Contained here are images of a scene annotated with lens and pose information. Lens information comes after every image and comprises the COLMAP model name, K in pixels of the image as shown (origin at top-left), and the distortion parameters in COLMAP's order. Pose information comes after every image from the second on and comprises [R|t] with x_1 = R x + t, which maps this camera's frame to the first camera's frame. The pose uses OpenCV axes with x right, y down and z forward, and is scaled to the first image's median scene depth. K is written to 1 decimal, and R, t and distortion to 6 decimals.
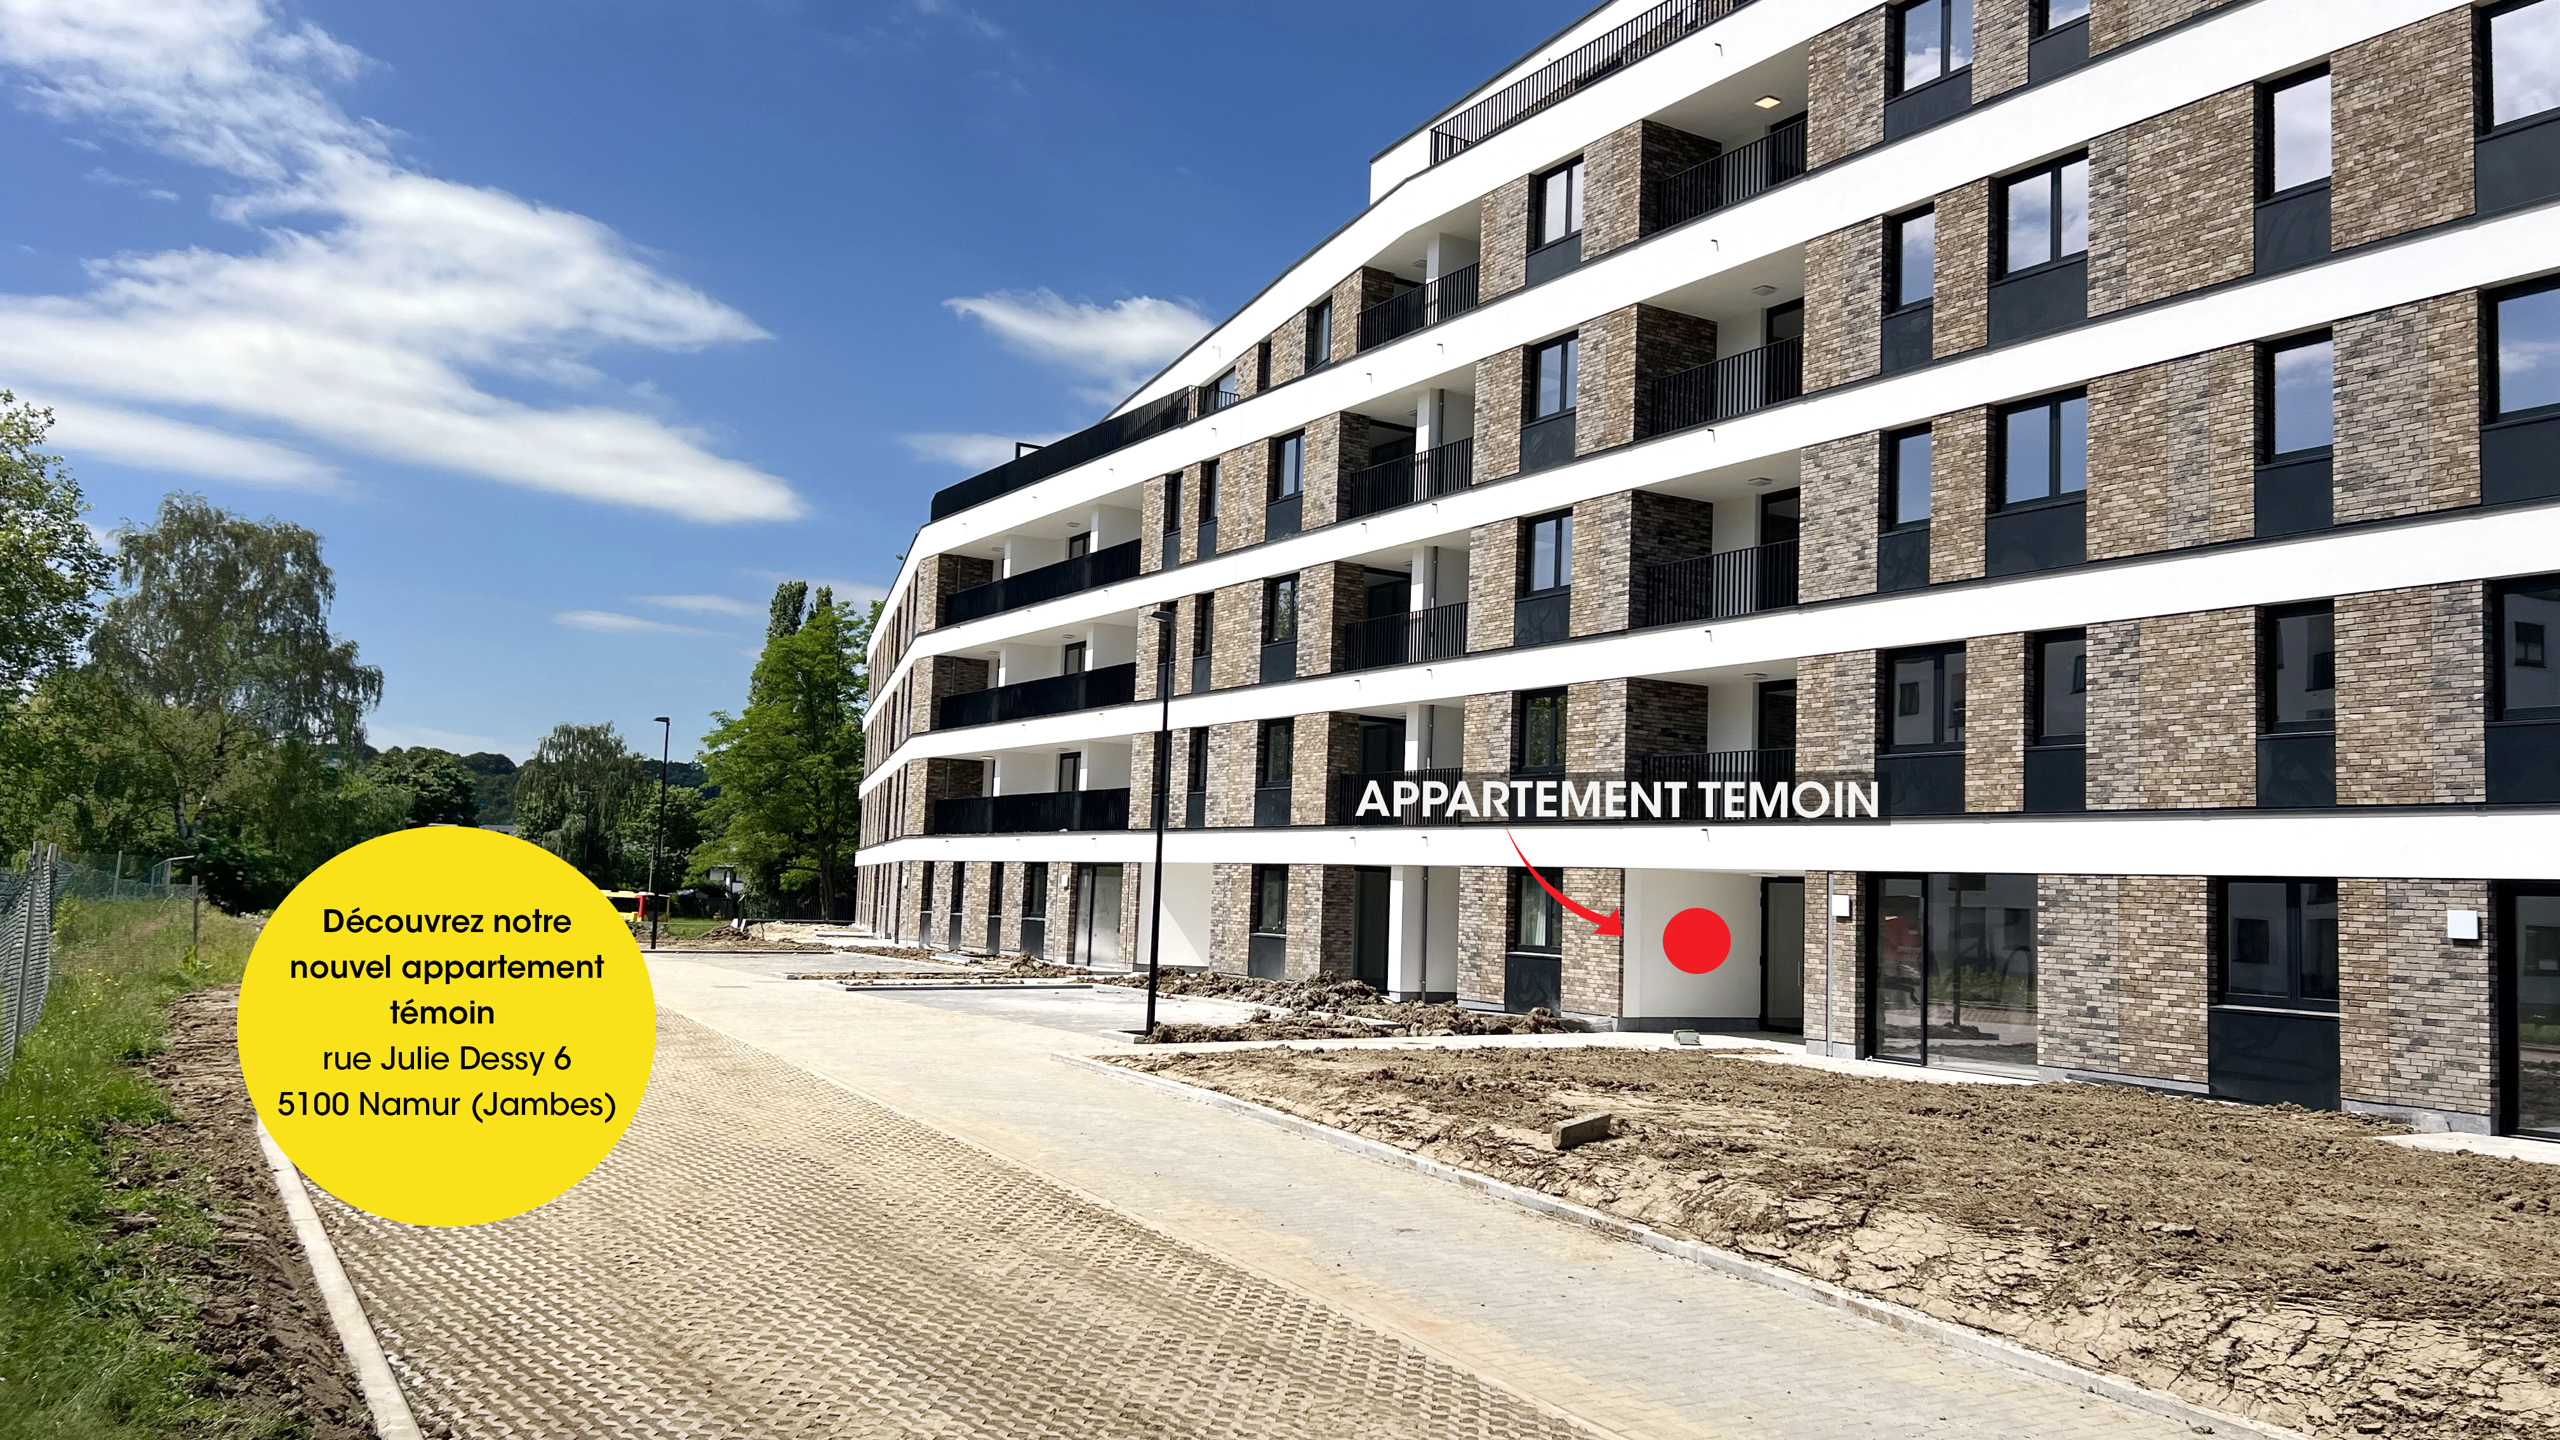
lens RADIAL K [[1934.3, 0, 1280.0], [0, 1934.3, 720.0], [0, 0, 1]] dist [0.083735, -0.120348]
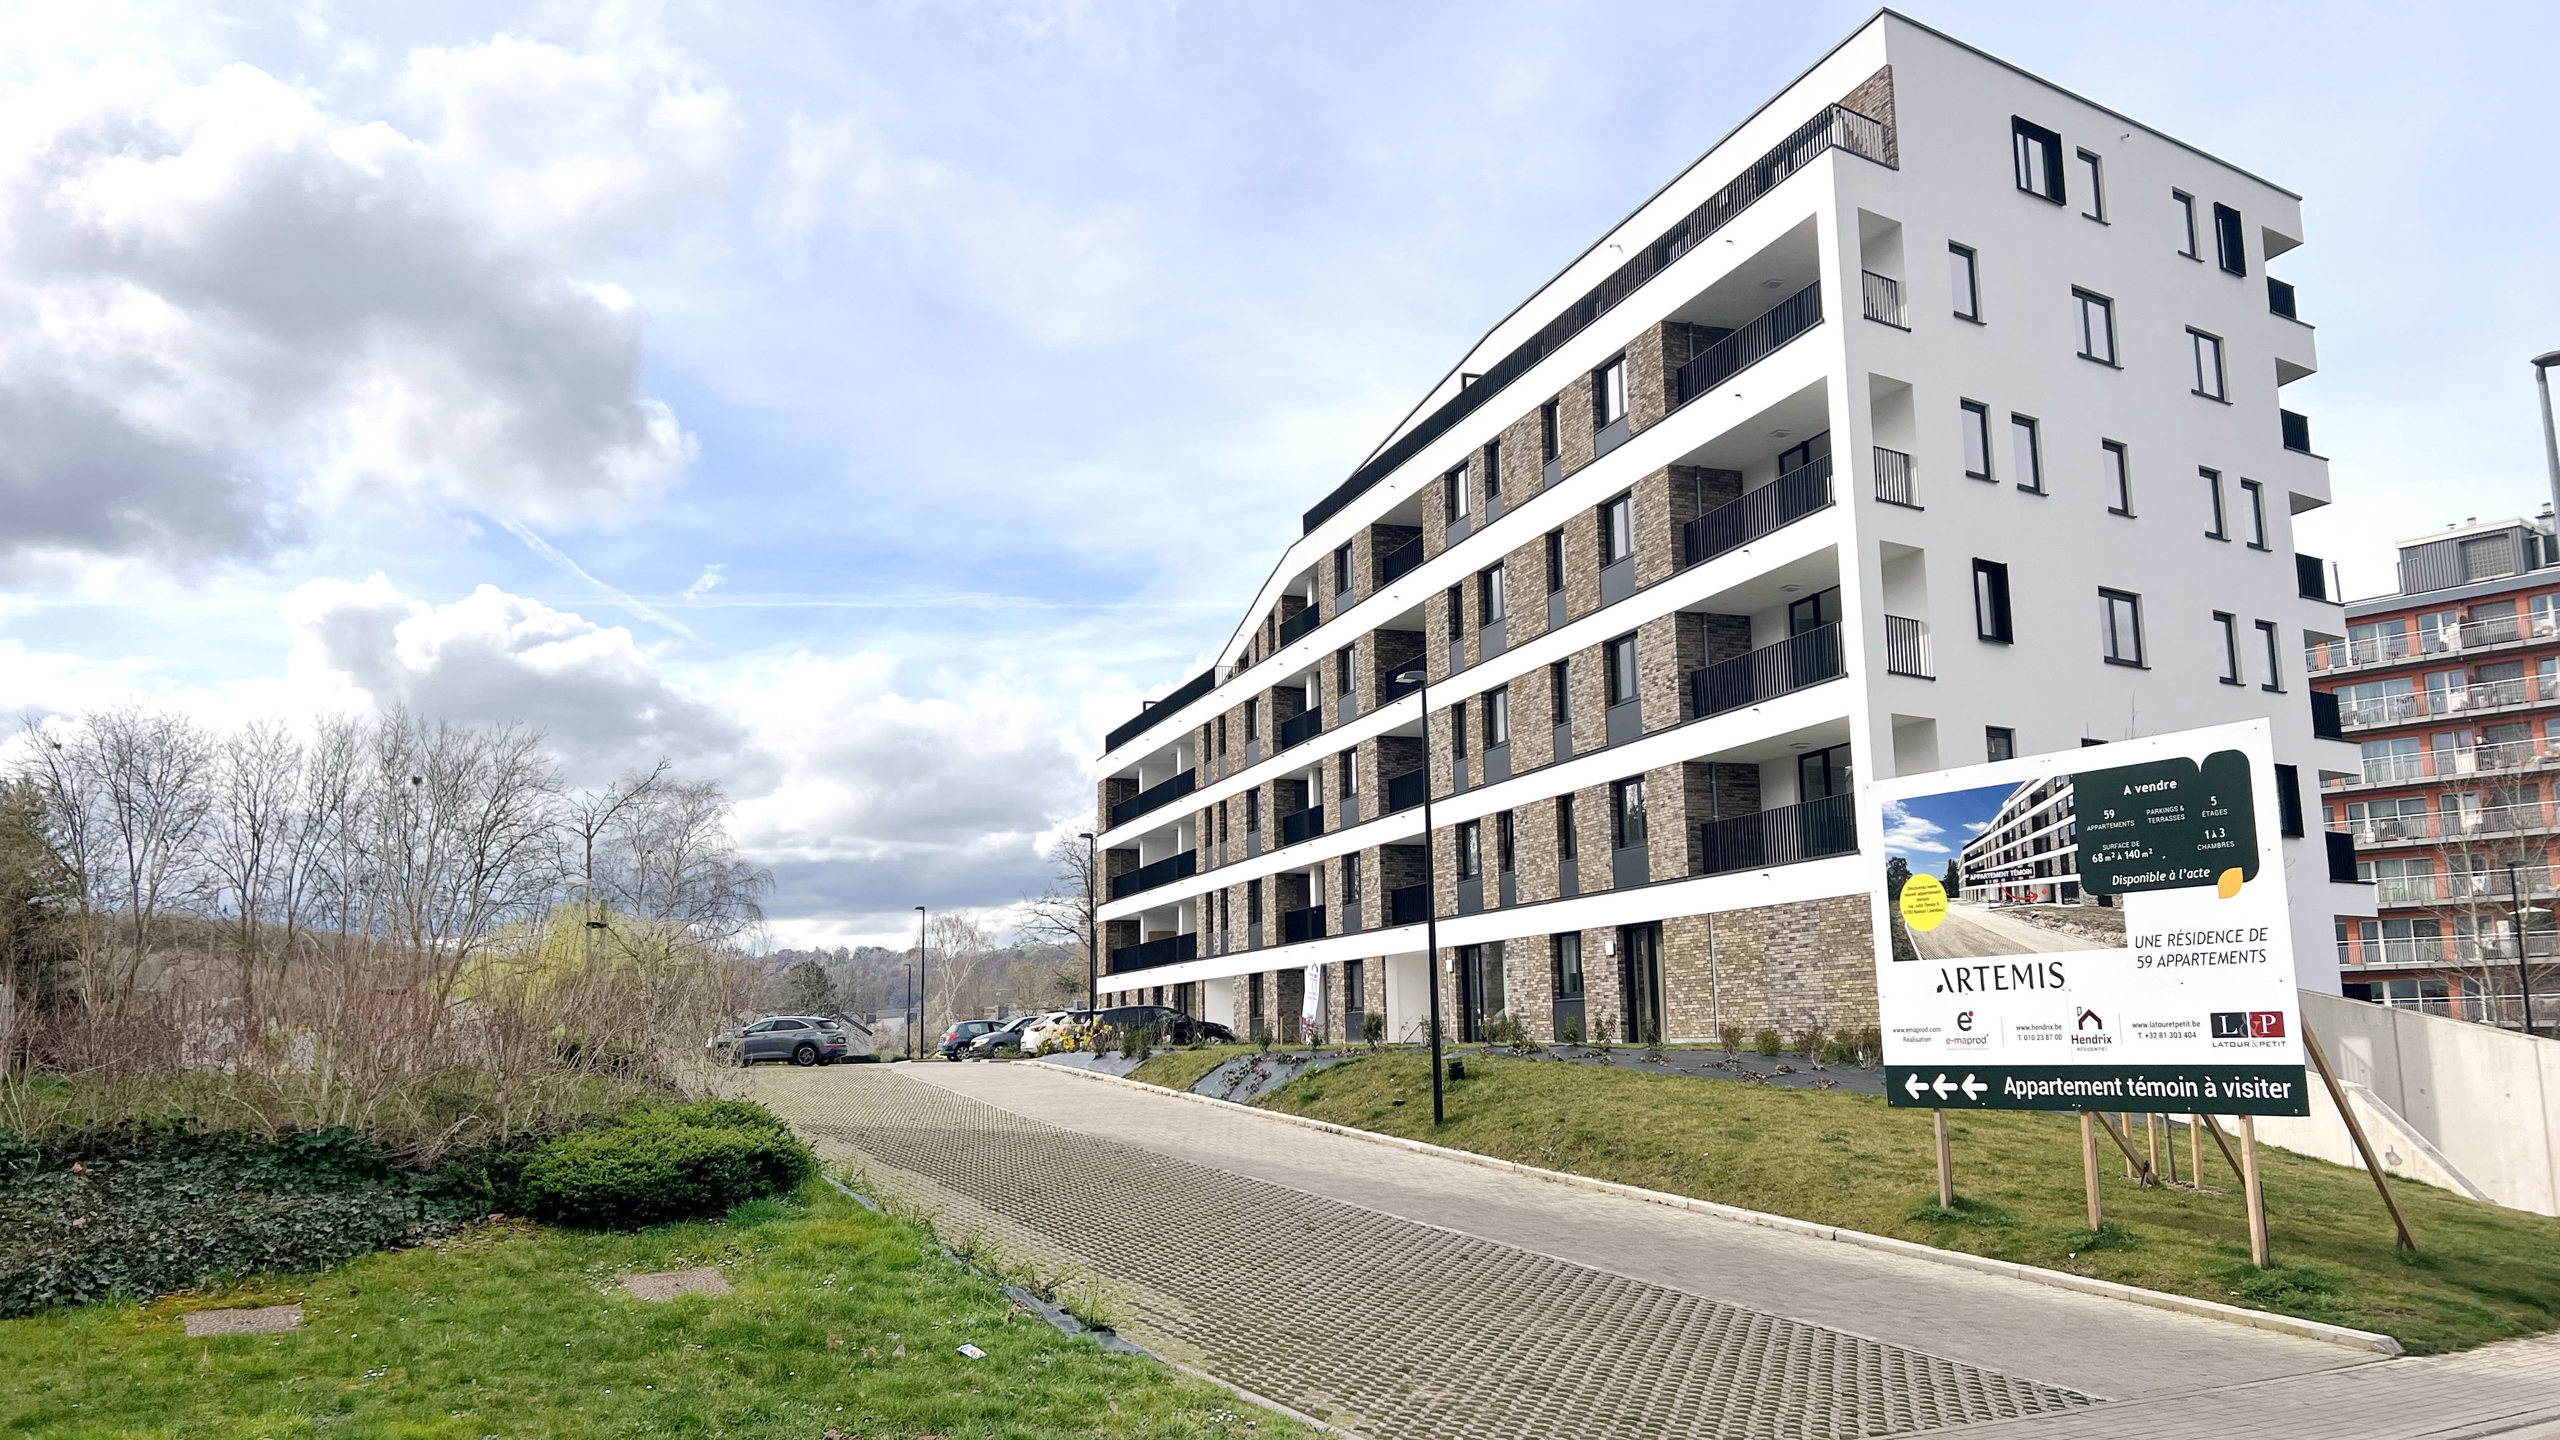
lens RADIAL K [[1931.4, 0, 1280.0], [0, 1931.4, 720.0], [0, 0, 1]] dist [0.153961, -0.000647]
pose [[0.976924, -0.086906, -0.195106, 0.411815], [0.070841, 0.993610, -0.087873, 0.012160], [0.201496, 0.072024, 0.976838, -0.665860]]
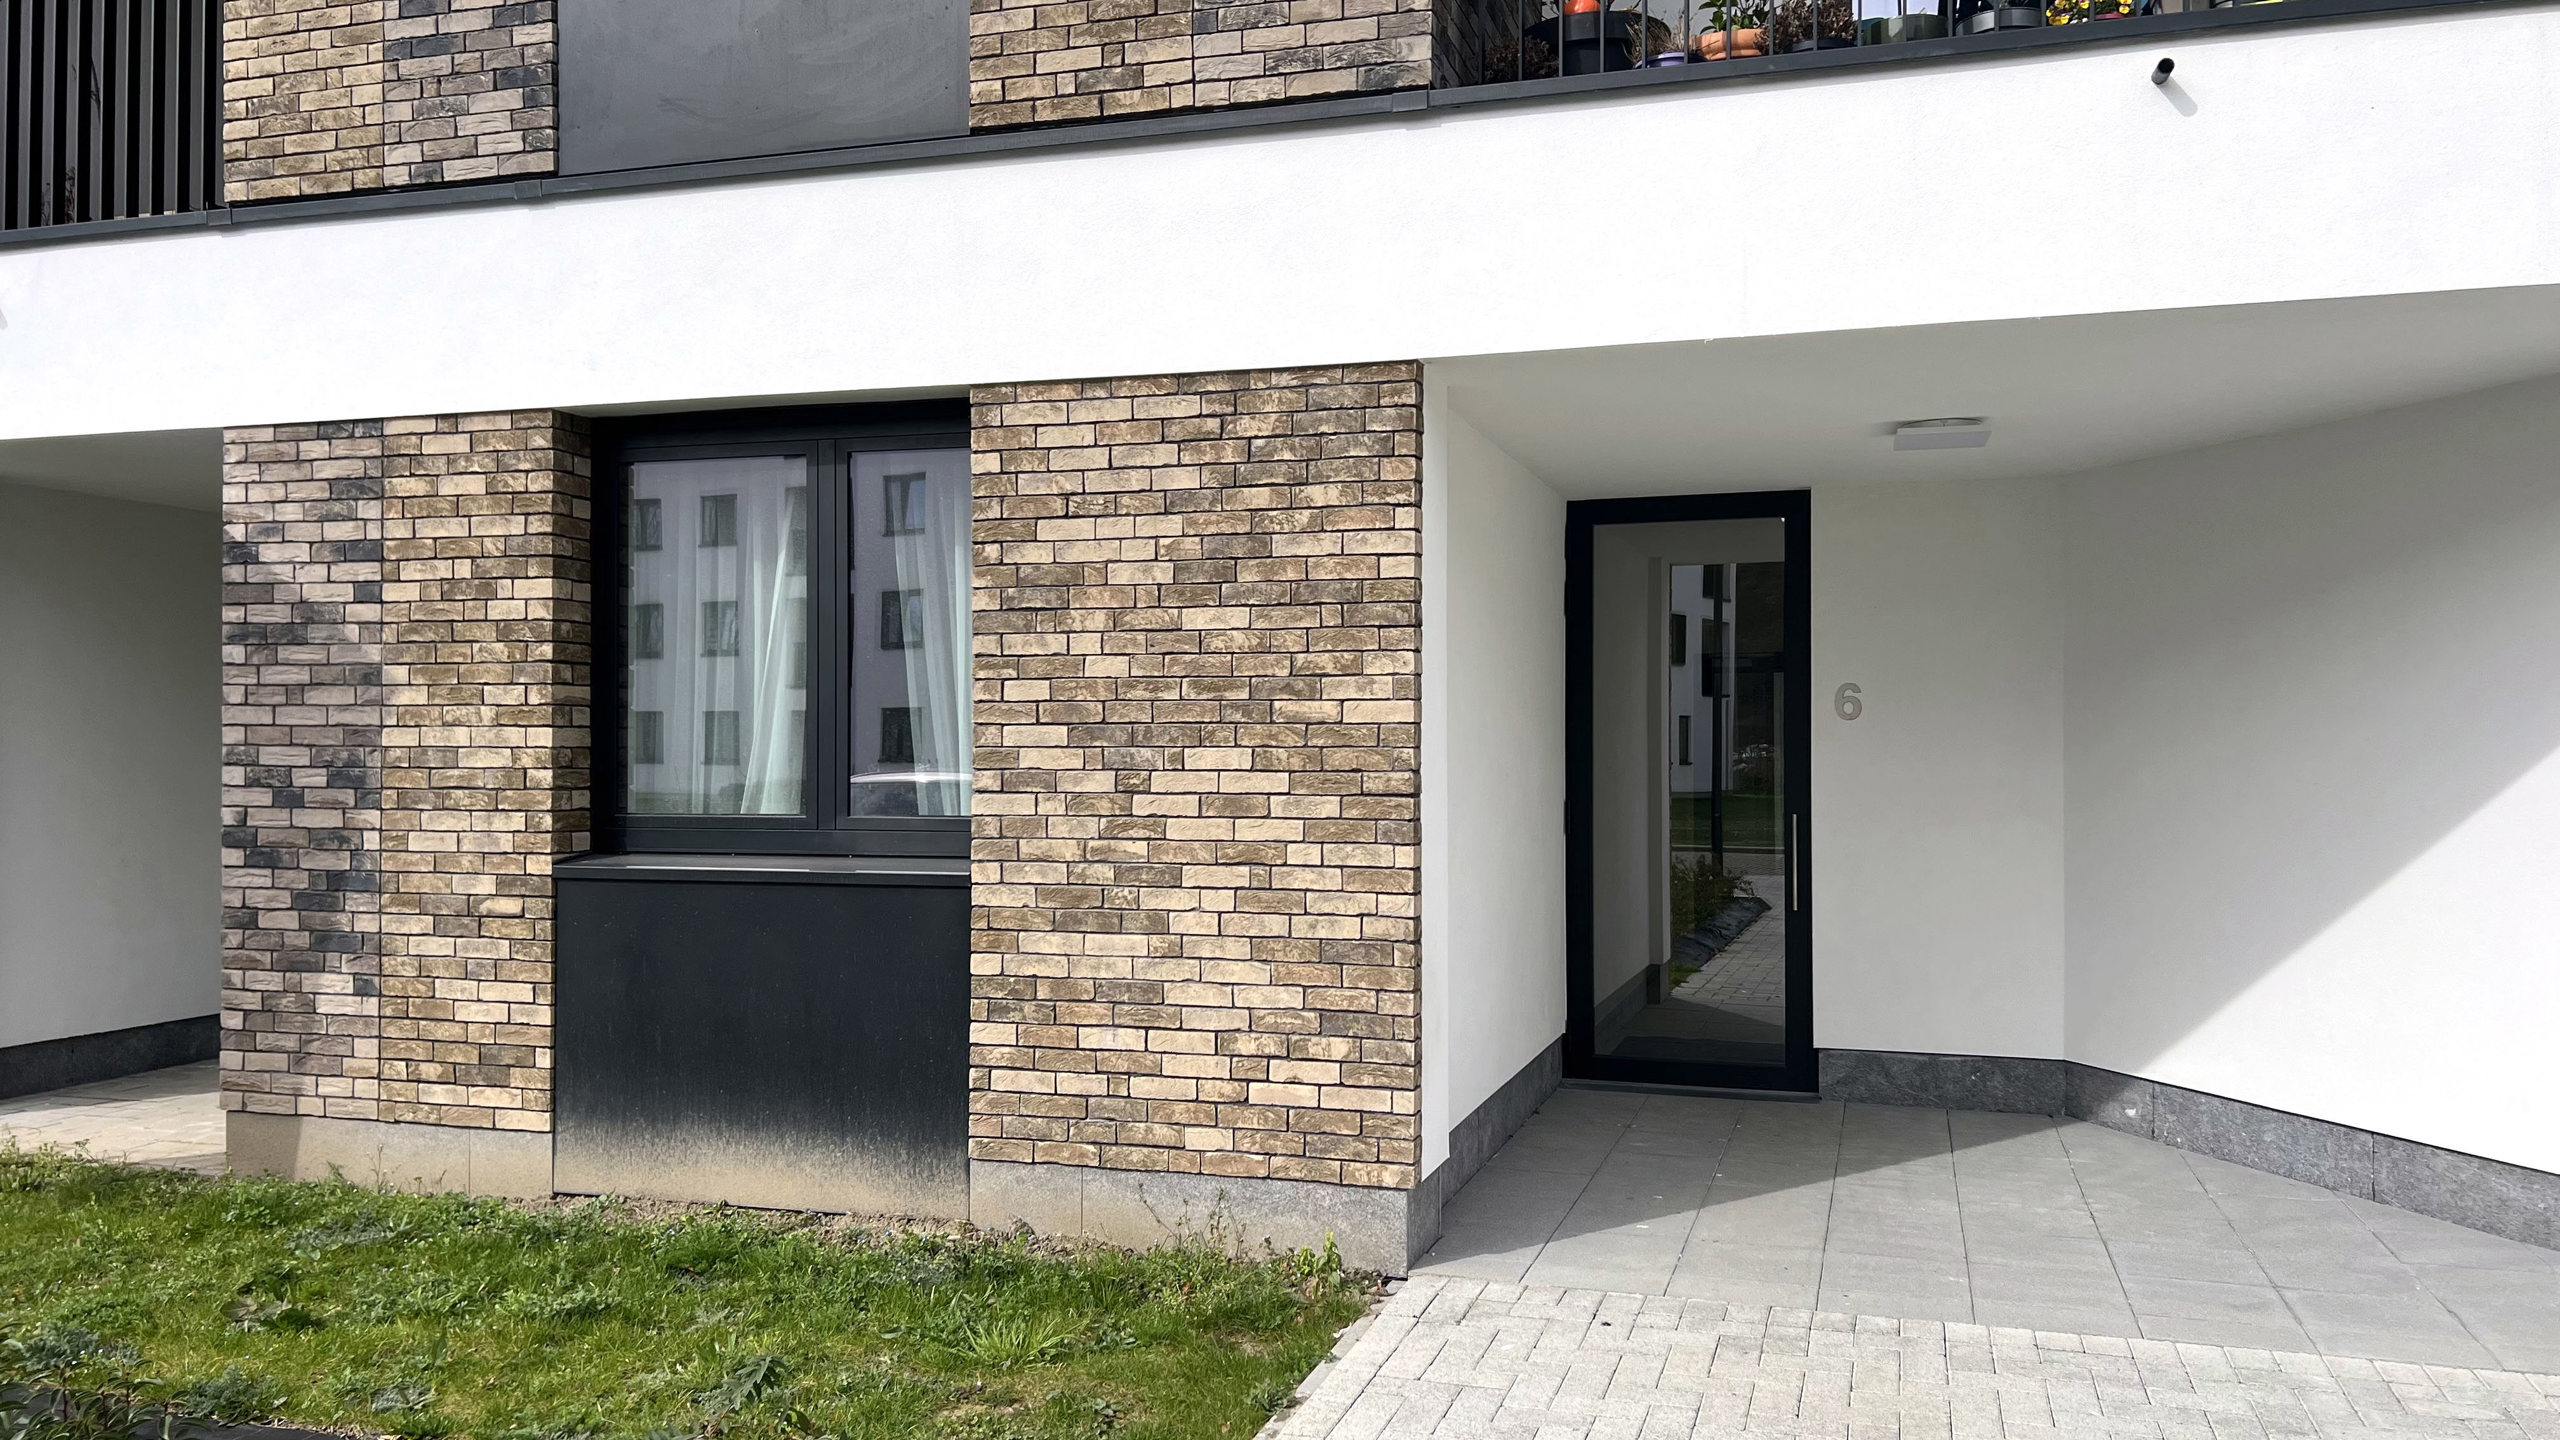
lens RADIAL K [[1934.3, 0, 1280.0], [0, 1934.3, 720.0], [0, 0, 1]] dist [0.083735, -0.120348]
pose [[0.749188, -0.034839, 0.661441, 0.043846], [-0.029737, 0.995840, 0.086134, 0.087963], [-0.661690, -0.084199, 0.745035, 0.817378]]
